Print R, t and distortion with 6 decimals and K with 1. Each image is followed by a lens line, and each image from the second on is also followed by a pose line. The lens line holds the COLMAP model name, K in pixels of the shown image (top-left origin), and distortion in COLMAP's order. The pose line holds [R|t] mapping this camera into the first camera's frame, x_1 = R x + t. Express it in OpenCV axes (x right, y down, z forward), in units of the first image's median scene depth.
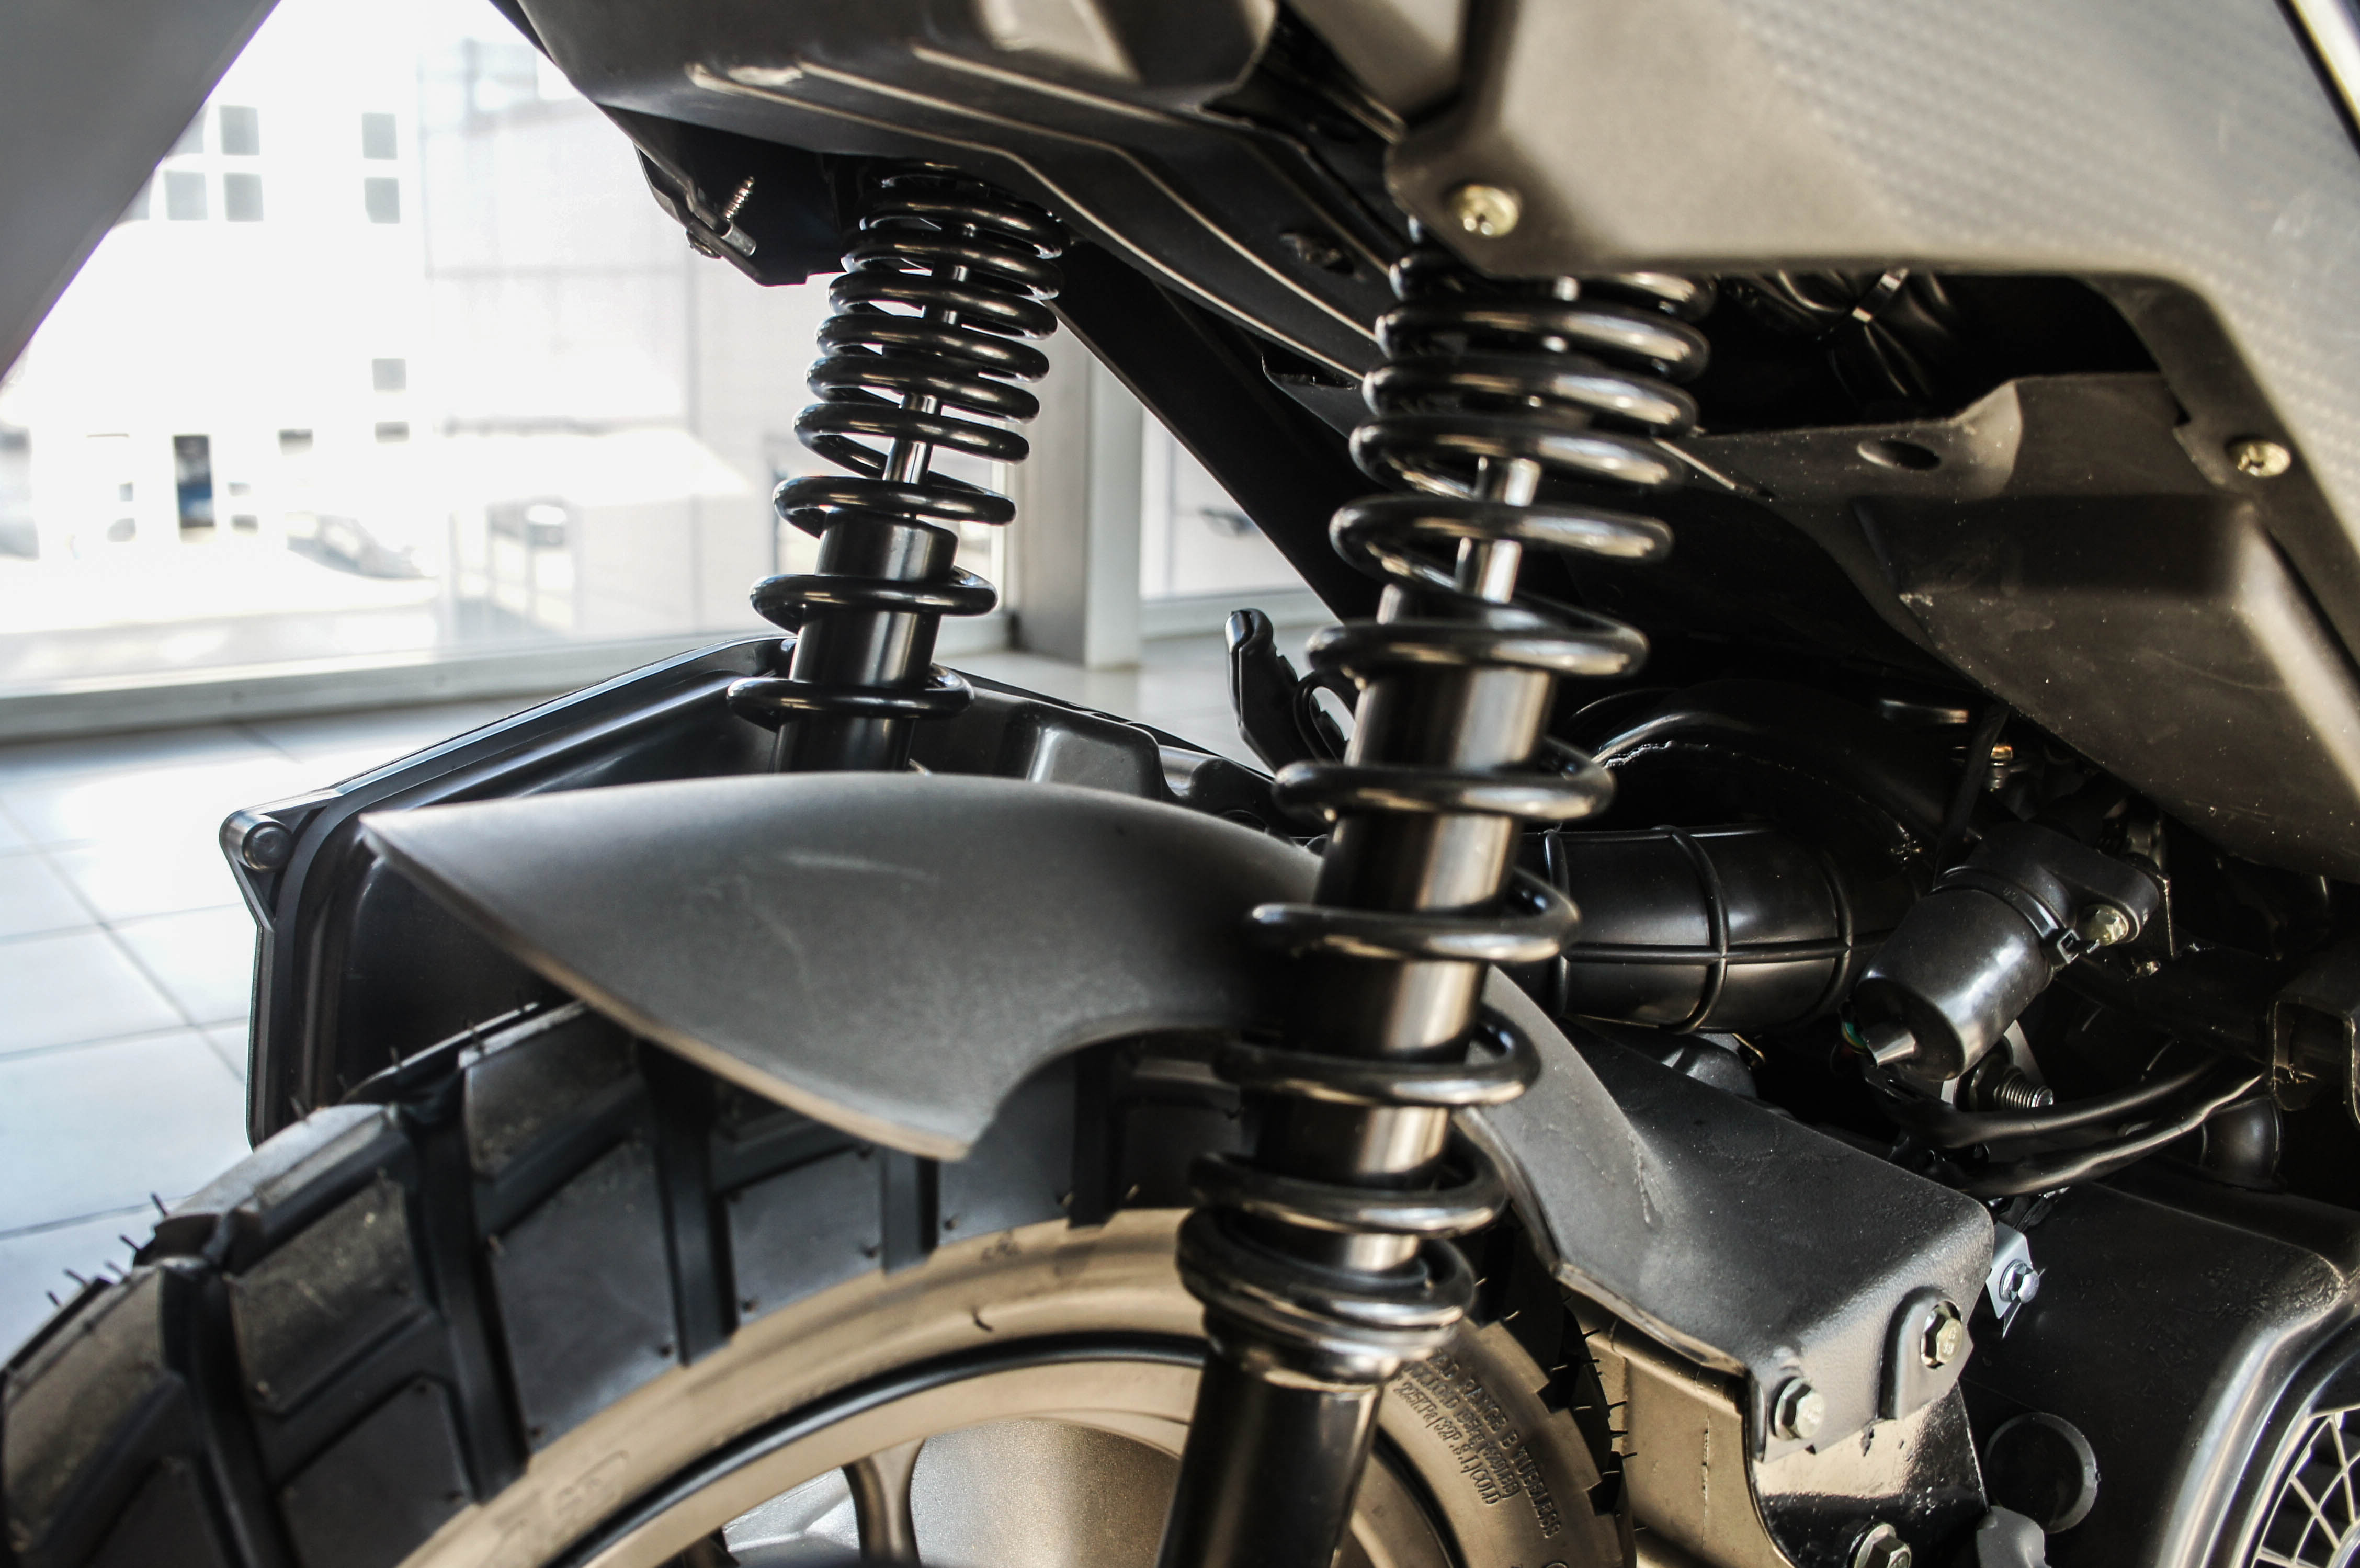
lens RADIAL K [[1945.3, 0, 1180.0], [0, 1945.3, 784.0], [0, 0, 1]] dist [-0.058090, -0.006987]
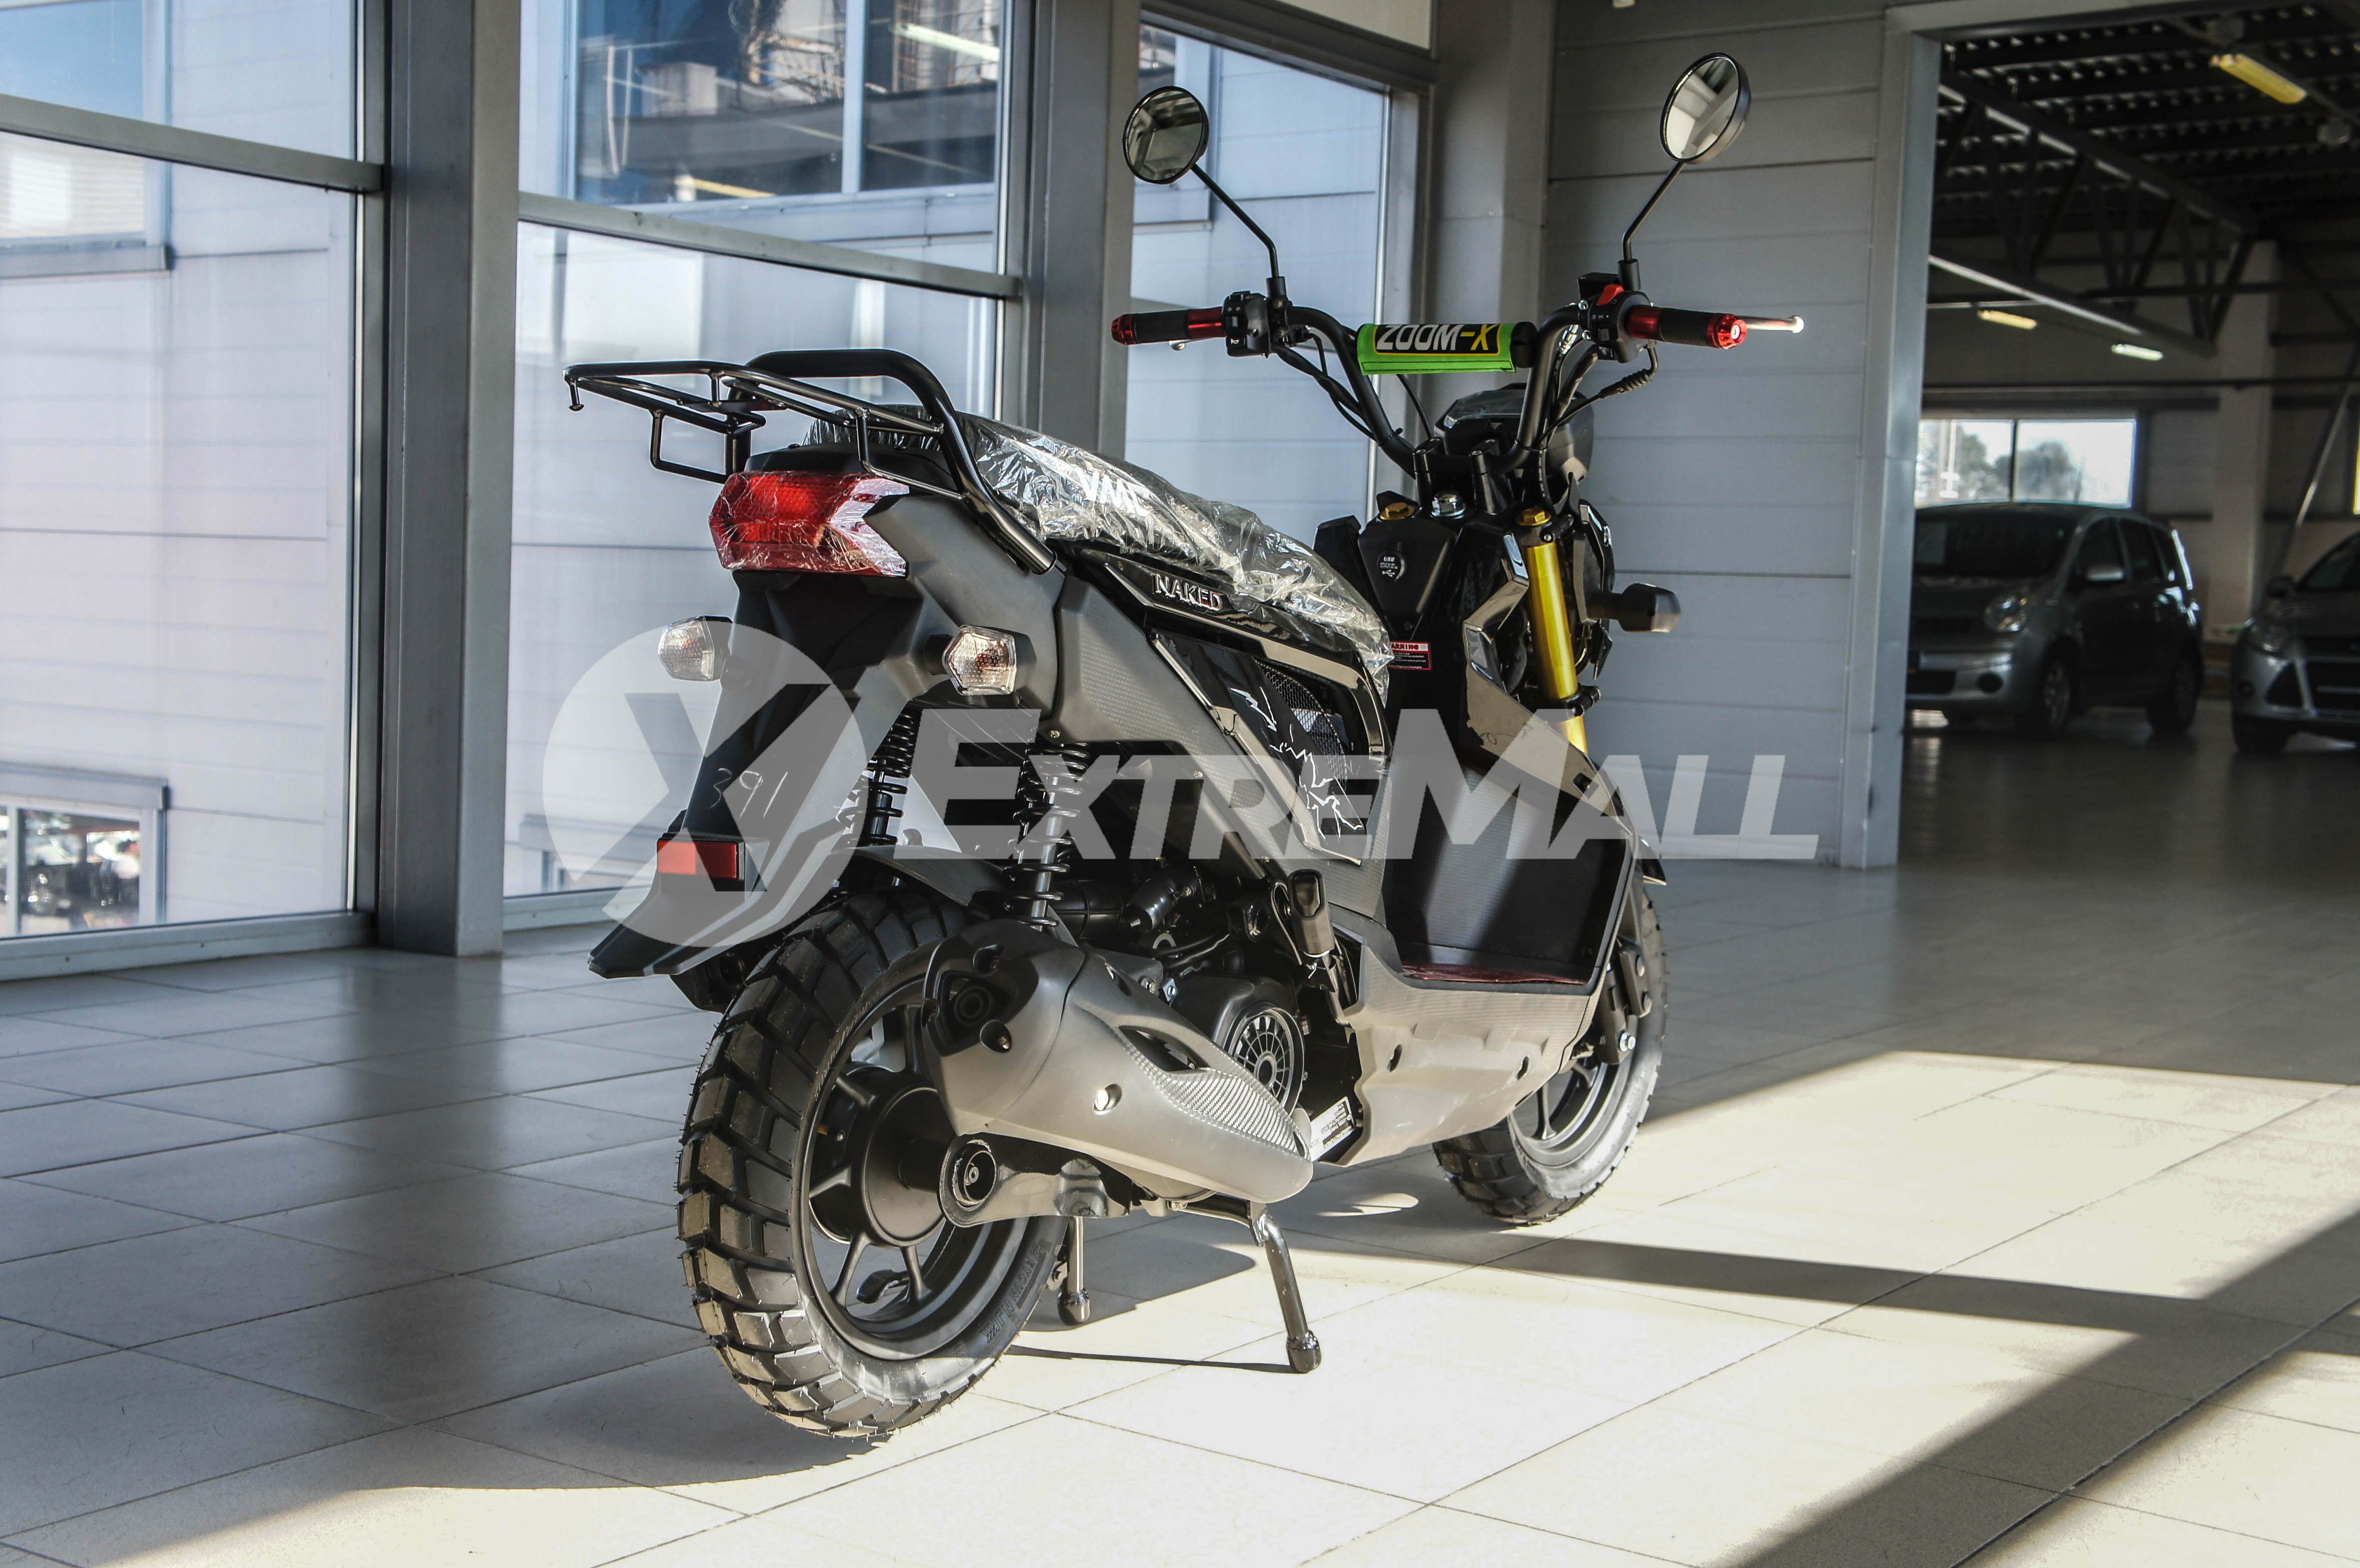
lens RADIAL K [[2894.8, 0, 1180.0], [0, 2894.8, 784.0], [0, 0, 1]] dist [0.123103, -0.003014]
pose [[0.937589, -0.004468, 0.347717, -1.808382], [0.059264, 0.987343, -0.147111, 0.828563], [-0.342659, 0.158537, 0.925986, -5.146806]]
